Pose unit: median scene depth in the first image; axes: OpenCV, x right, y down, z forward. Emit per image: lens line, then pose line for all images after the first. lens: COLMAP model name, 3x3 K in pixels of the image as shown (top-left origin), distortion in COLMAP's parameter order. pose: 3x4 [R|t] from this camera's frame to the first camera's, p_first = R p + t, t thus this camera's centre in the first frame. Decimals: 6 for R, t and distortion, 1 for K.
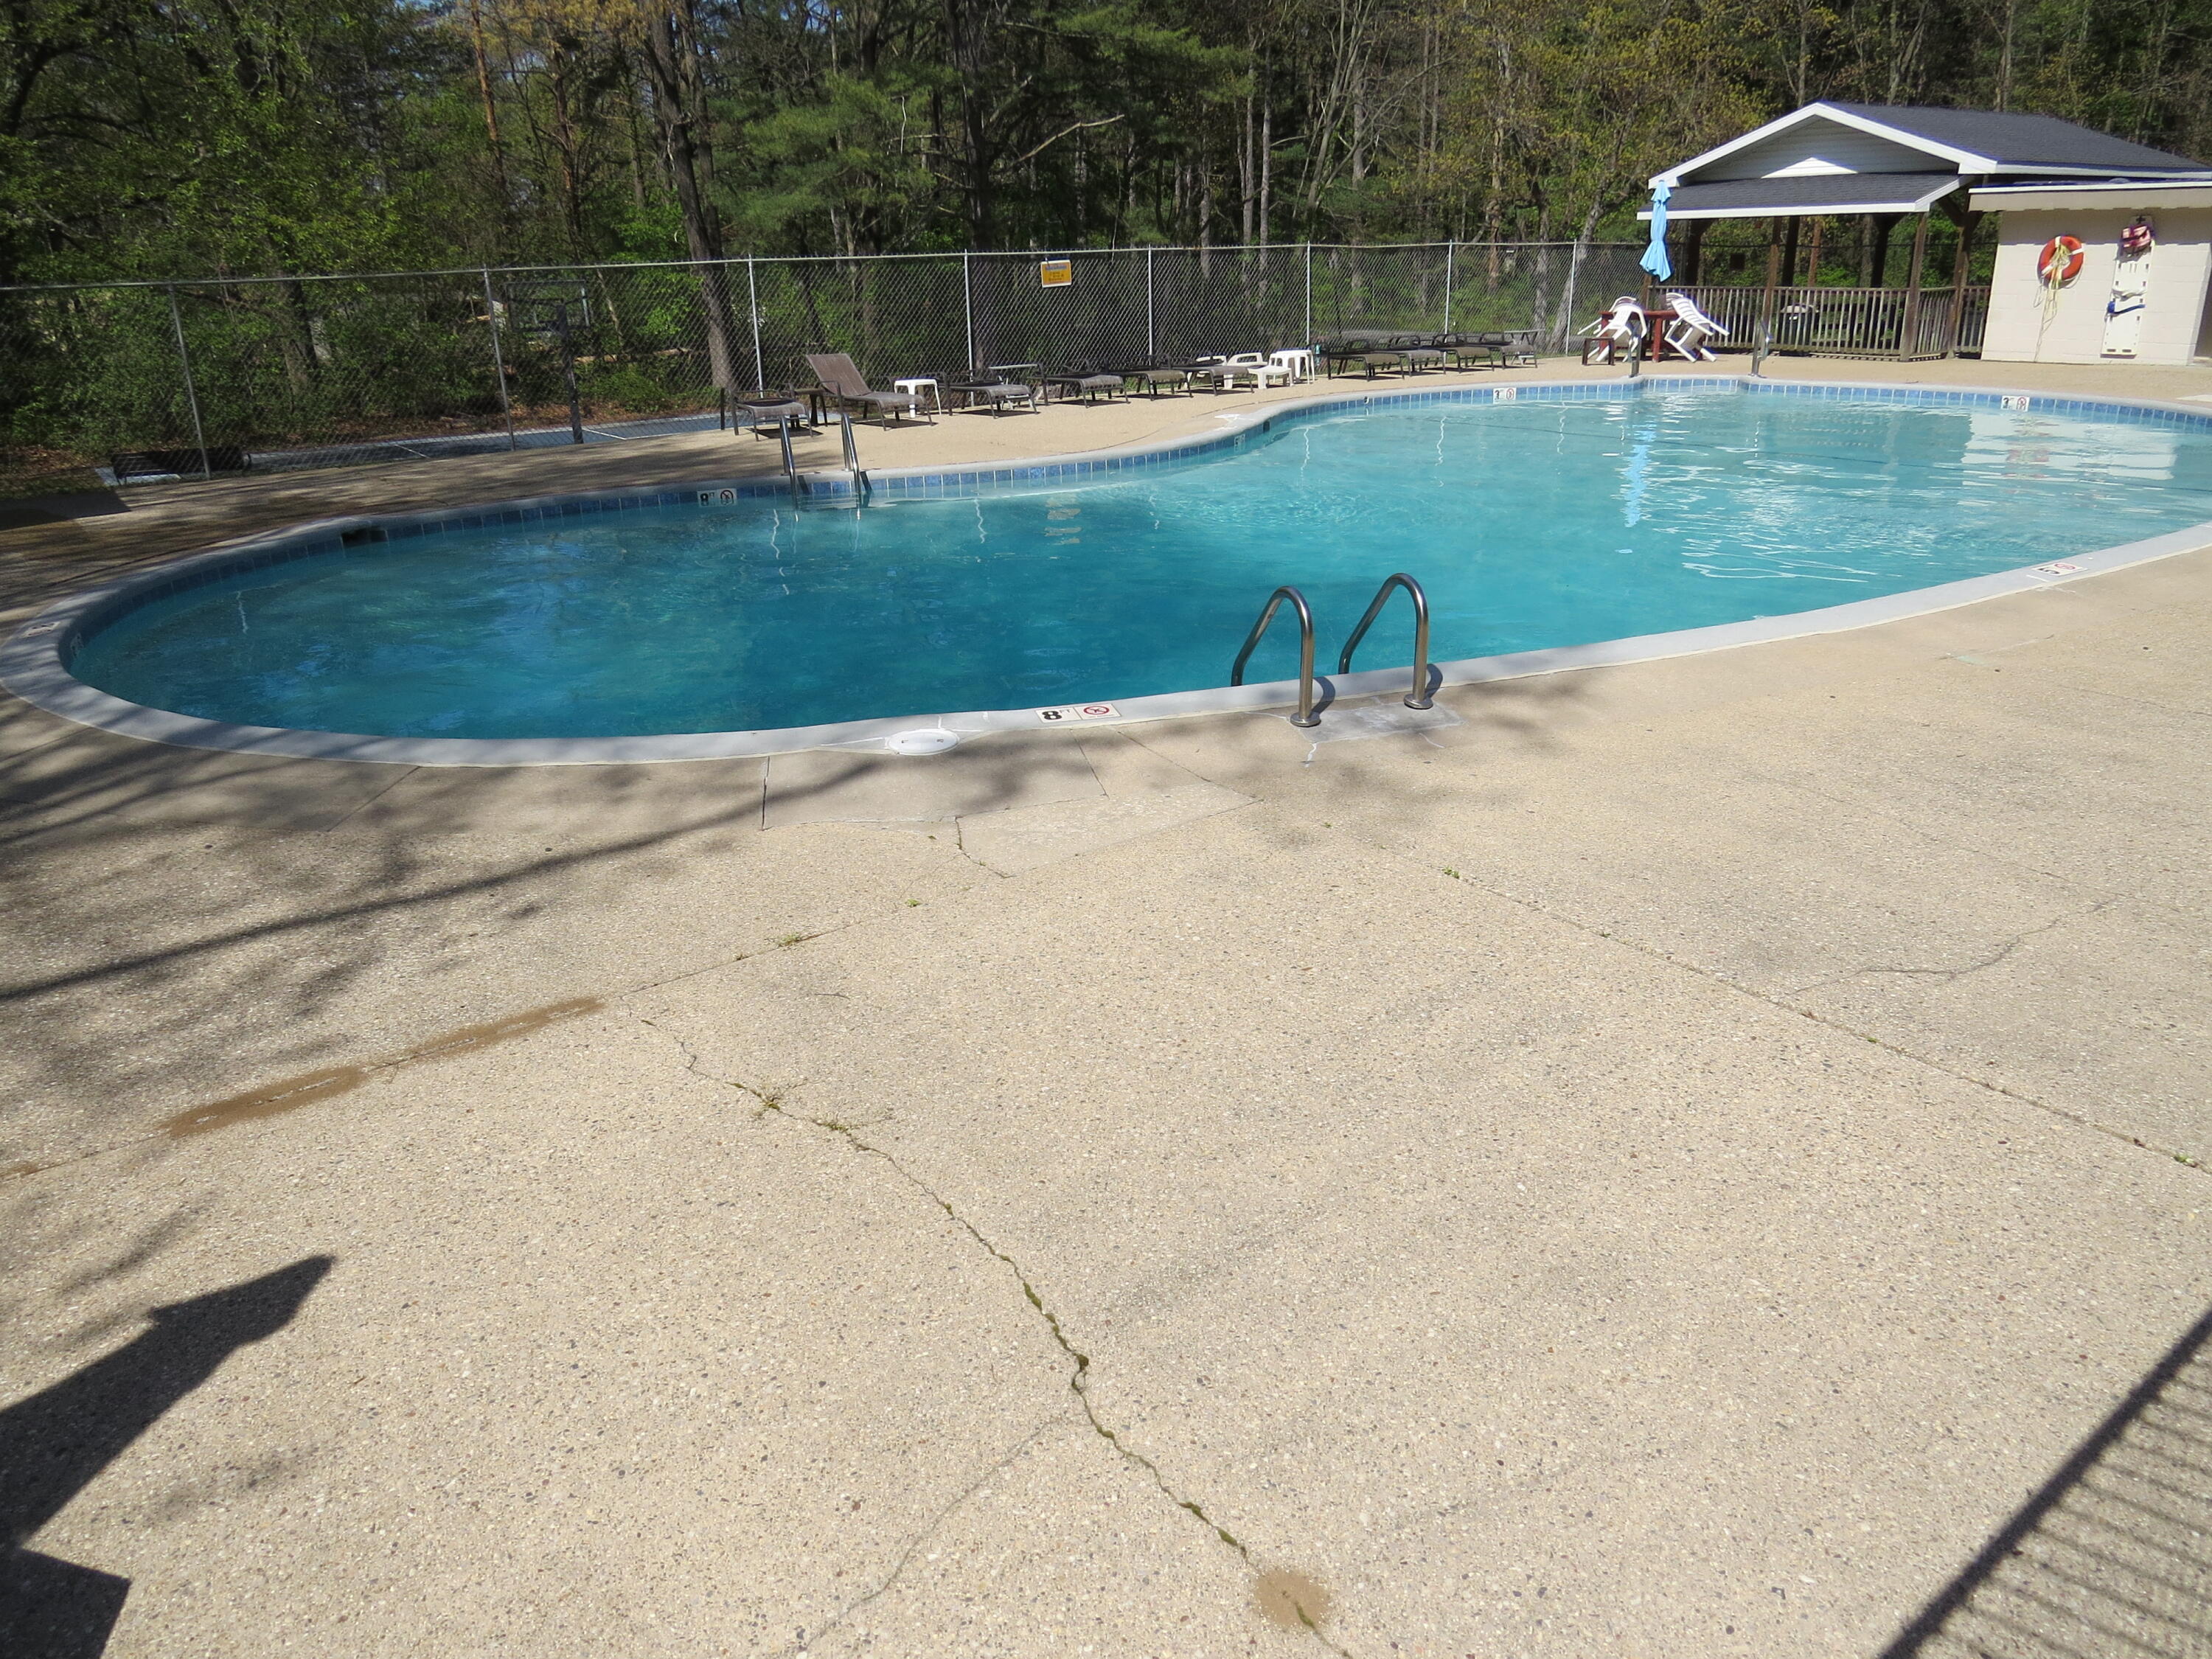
lens RADIAL K [[1558.1, 0, 1106.0], [0, 1558.1, 829.5], [0, 0, 1]] dist [-0.025066, 0.001910]
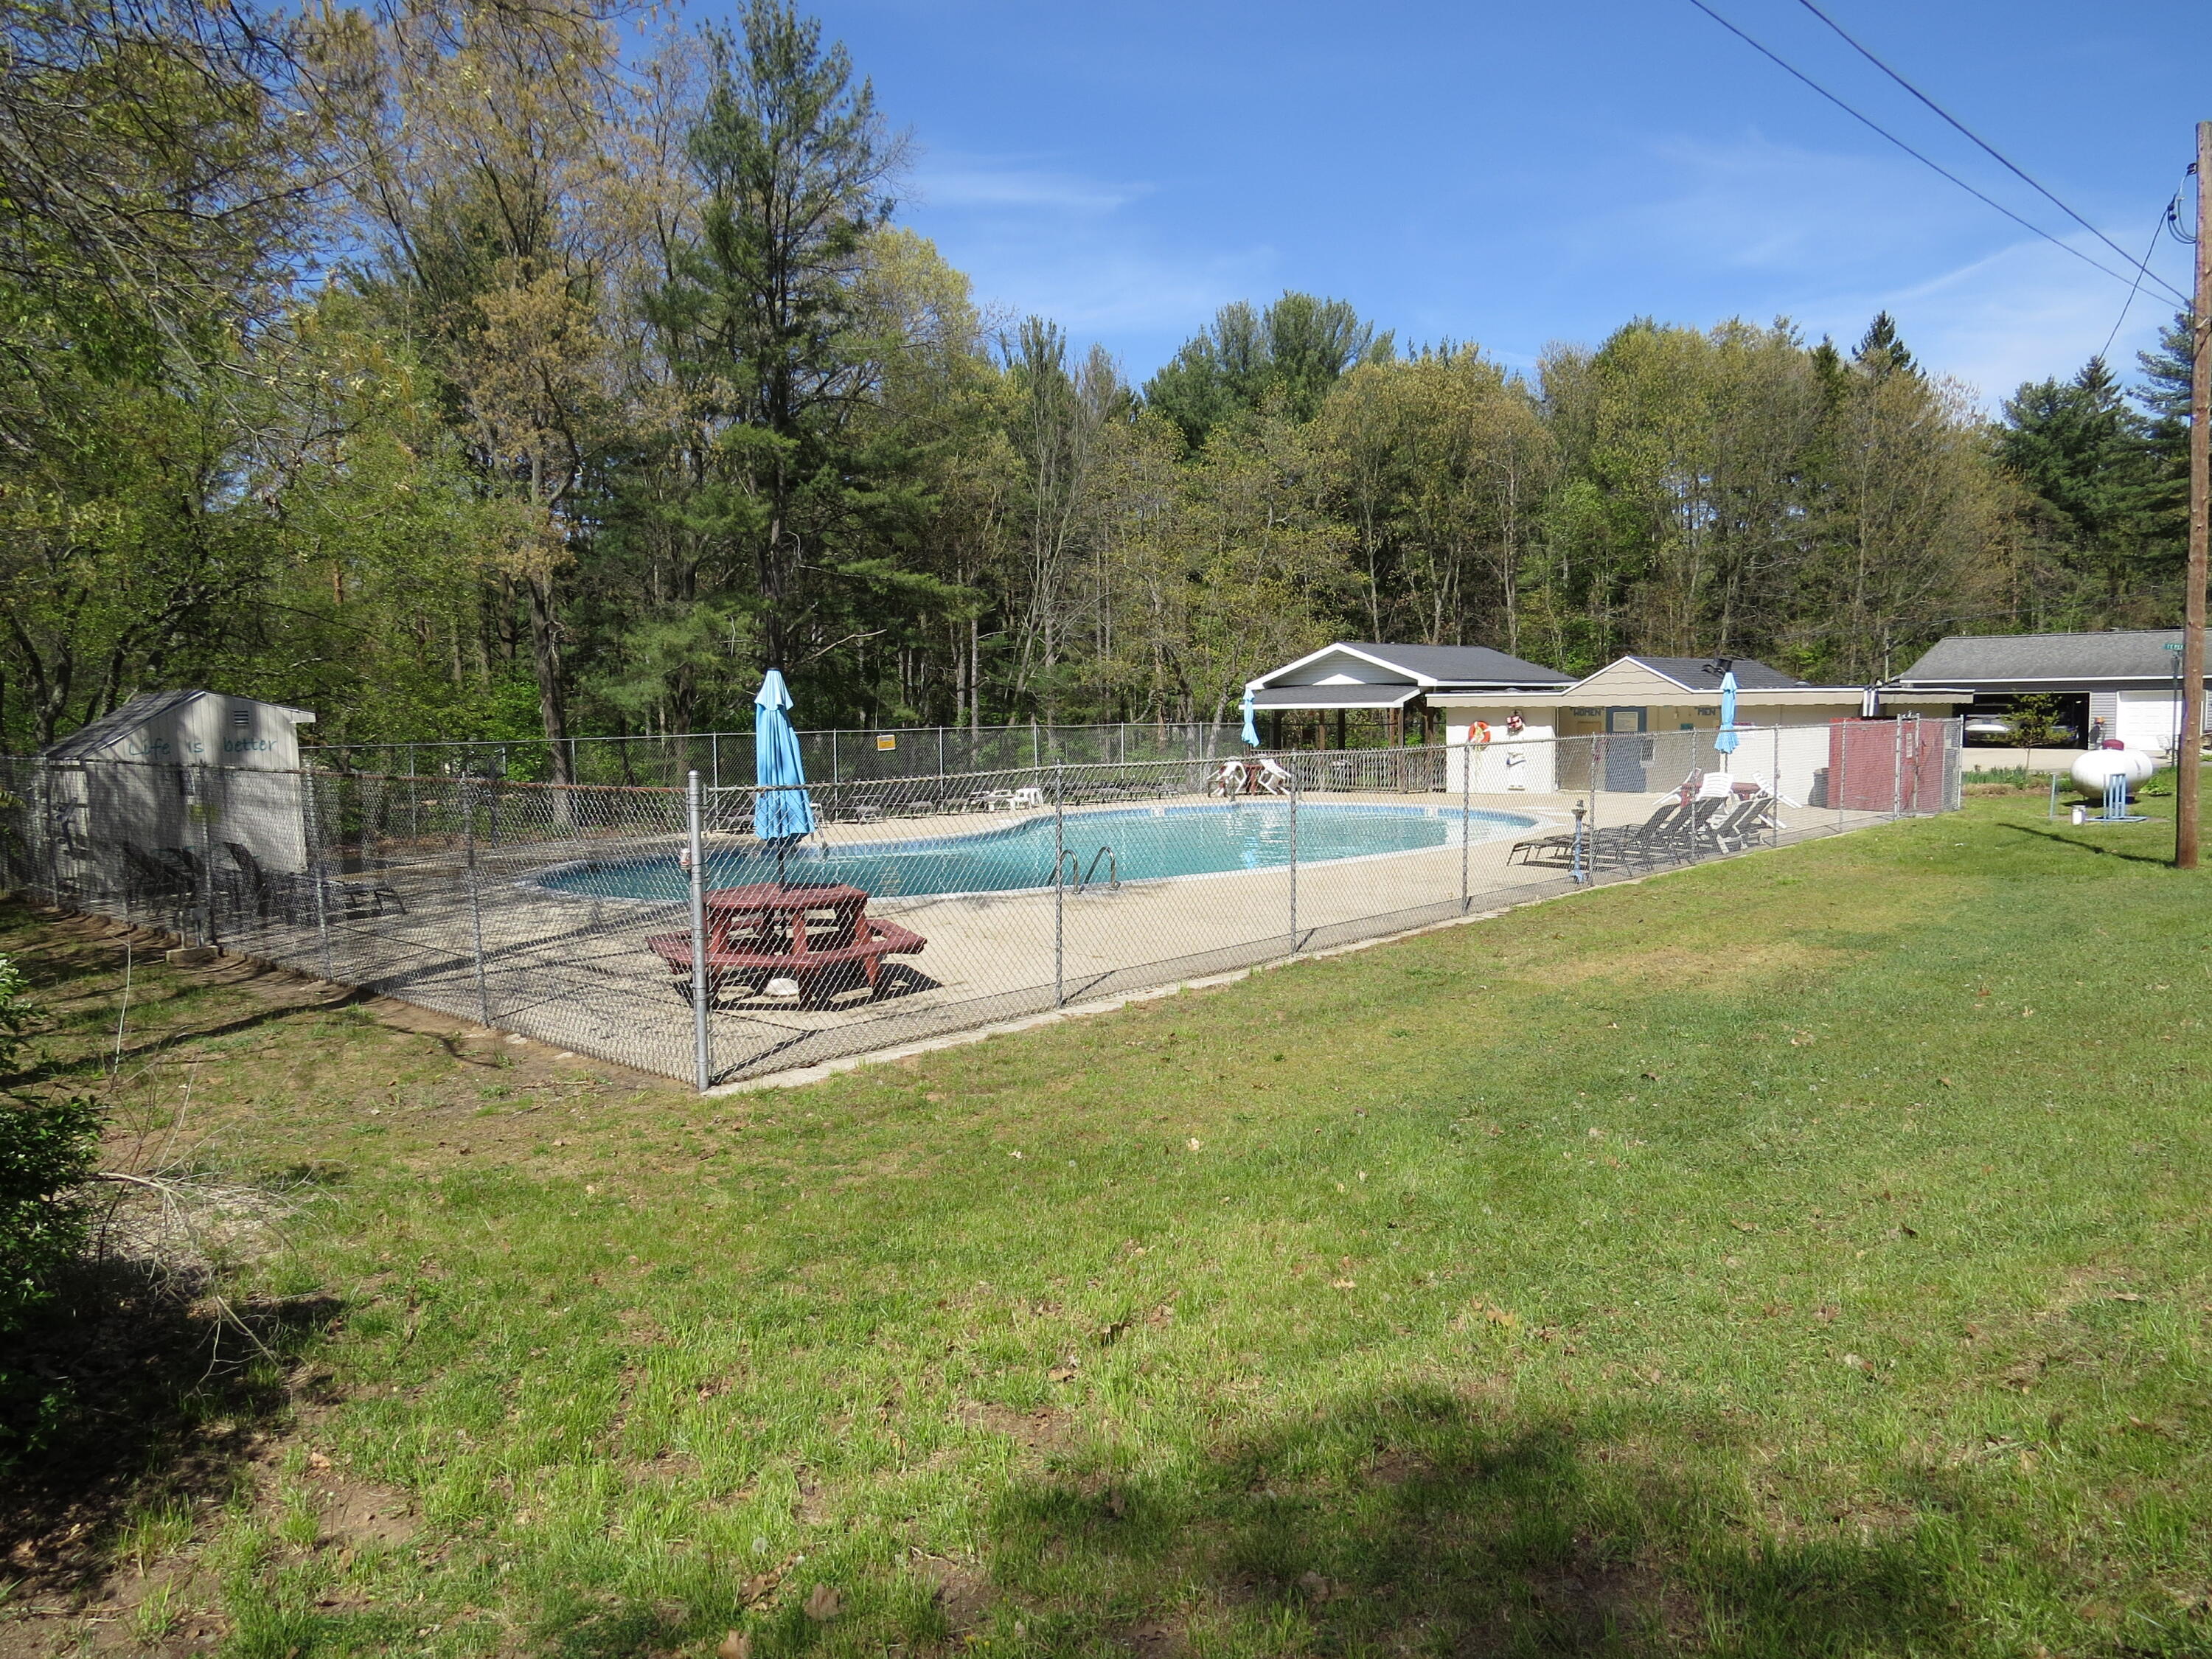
lens RADIAL K [[1558.1, 0, 1106.0], [0, 1558.1, 829.5], [0, 0, 1]] dist [-0.025066, 0.001910]
pose [[0.982063, -0.004580, 0.188496, -0.093923], [0.057031, 0.960092, -0.273806, 0.158950], [-0.179720, 0.279645, 0.943133, -0.464917]]
